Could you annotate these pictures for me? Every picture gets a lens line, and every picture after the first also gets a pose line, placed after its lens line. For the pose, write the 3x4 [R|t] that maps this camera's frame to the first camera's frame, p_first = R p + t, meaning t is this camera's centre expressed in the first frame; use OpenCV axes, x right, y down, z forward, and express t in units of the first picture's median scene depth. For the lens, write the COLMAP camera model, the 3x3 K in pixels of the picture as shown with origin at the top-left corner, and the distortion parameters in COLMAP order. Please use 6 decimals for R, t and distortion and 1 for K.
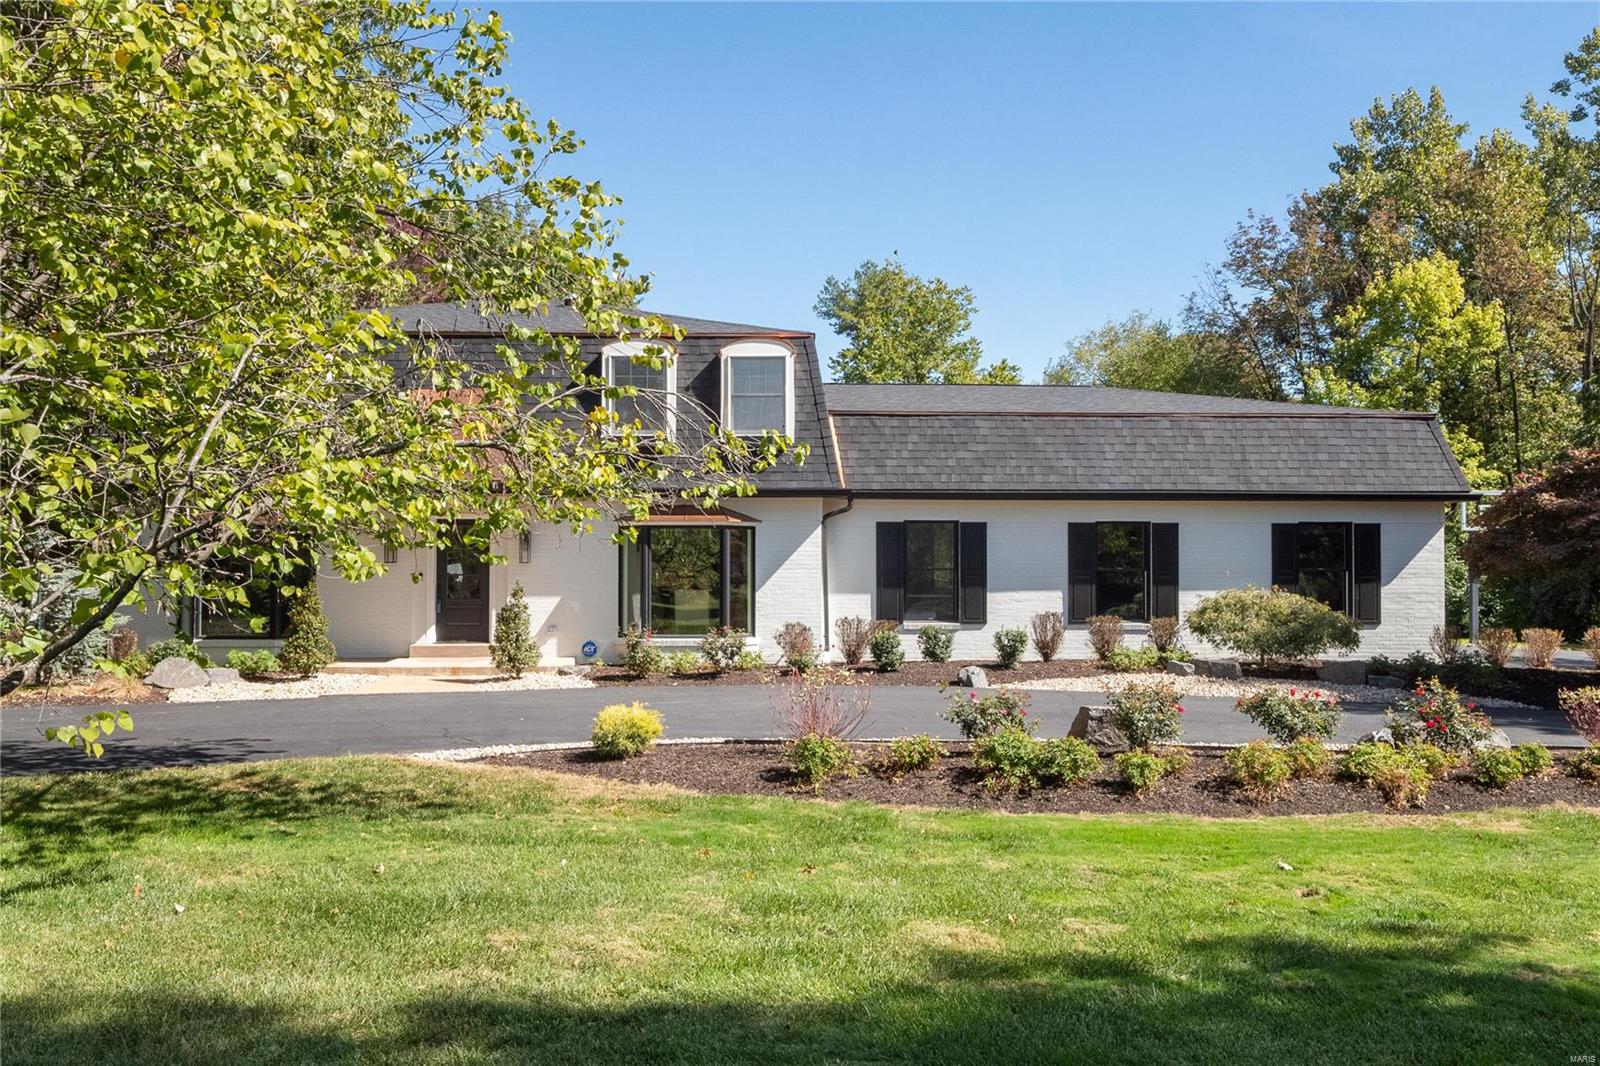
lens RADIAL K [[1225.4, 0, 832.2], [0, 1225.4, 557.2], [0, 0, 1]] dist [-0.001599, -0.005232]
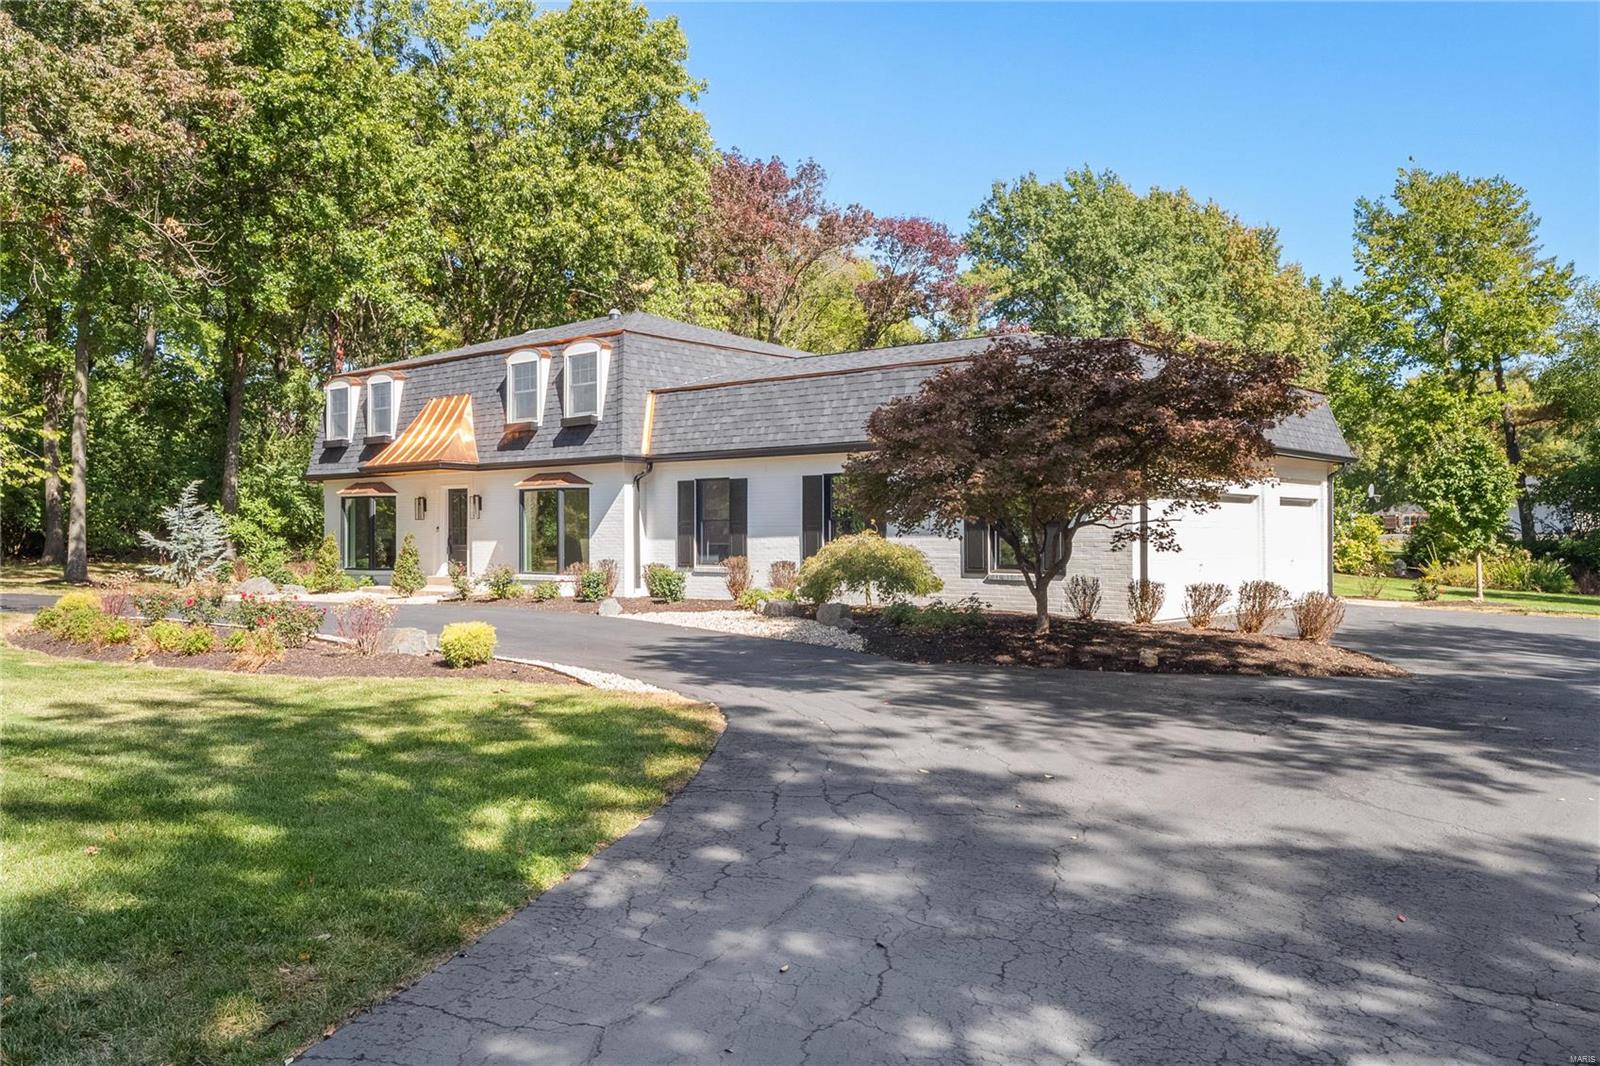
lens RADIAL K [[1252.4, 0, 804.6], [0, 1252.4, 532.7], [0, 0, 1]] dist [0.001843, -0.000384]
pose [[0.752616, -0.004538, -0.658444, 0.933596], [0.009957, 0.999940, 0.004490, 0.017912], [0.658384, -0.009935, 0.752616, 0.161733]]
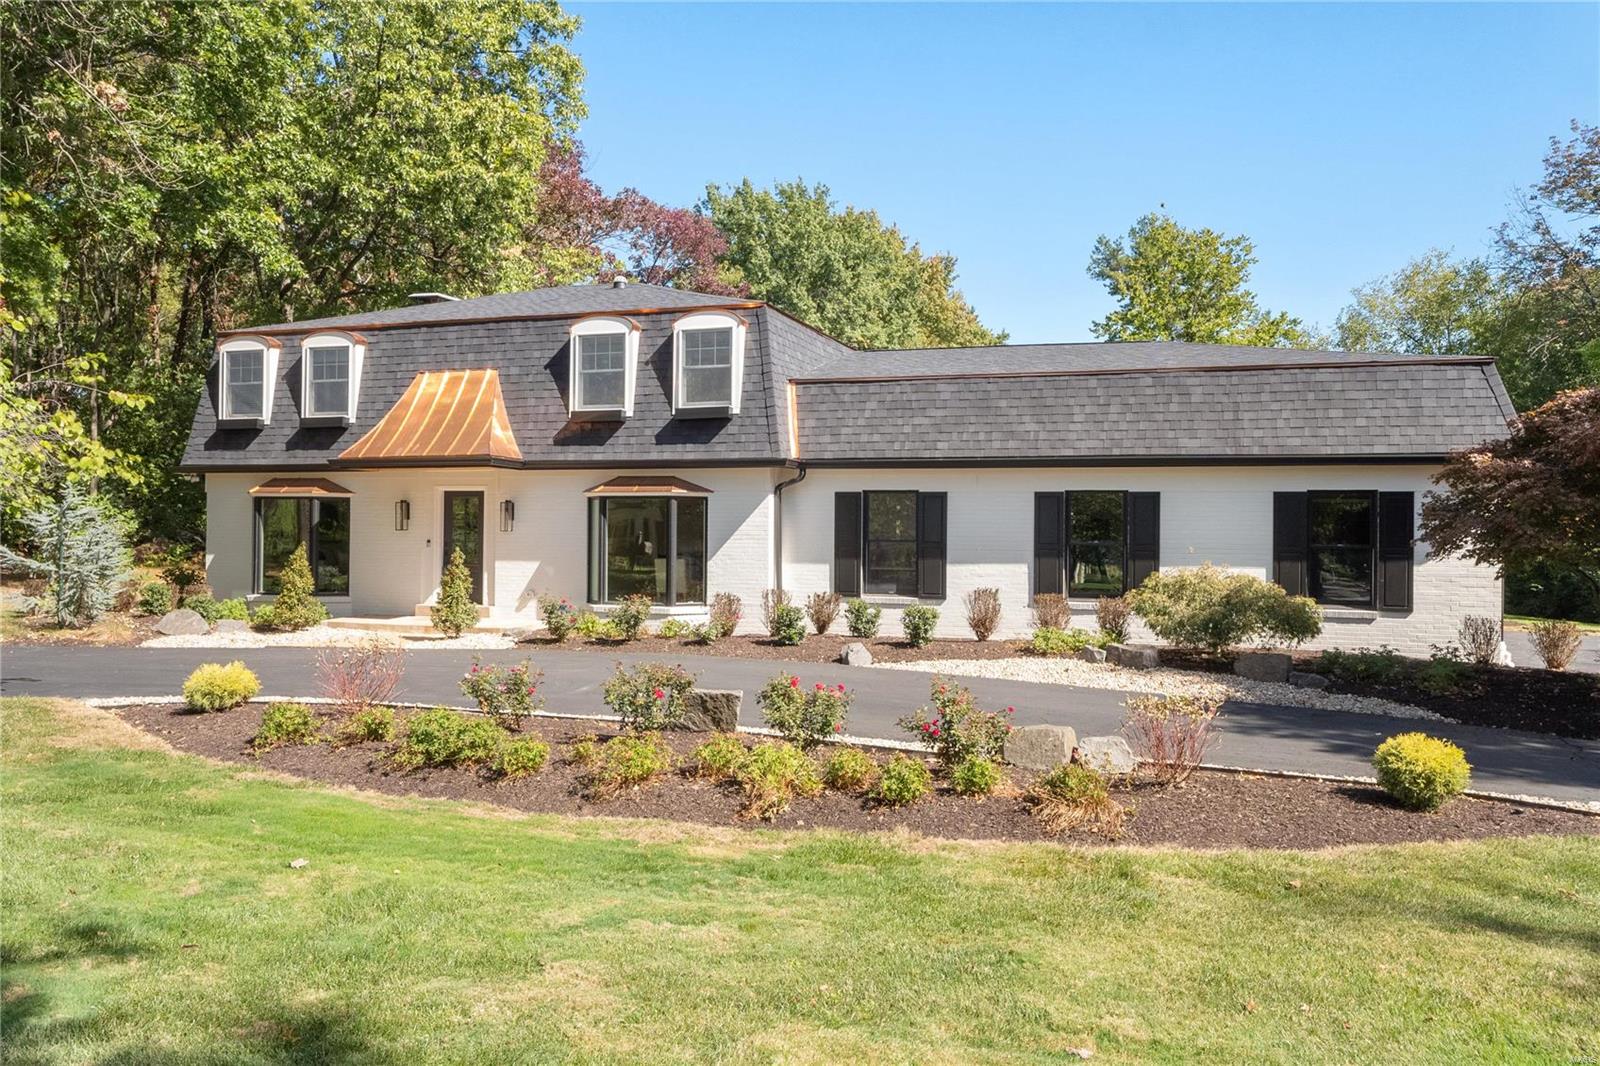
lens RADIAL K [[1225.4, 0, 800.5], [0, 1225.4, 525.9], [0, 0, 1]] dist [-0.001599, -0.005232]
pose [[0.940389, 0.005386, -0.340058, 0.343167], [-0.006113, 0.999981, -0.001065, -0.000349], [0.340046, 0.003080, 0.940404, 0.071112]]
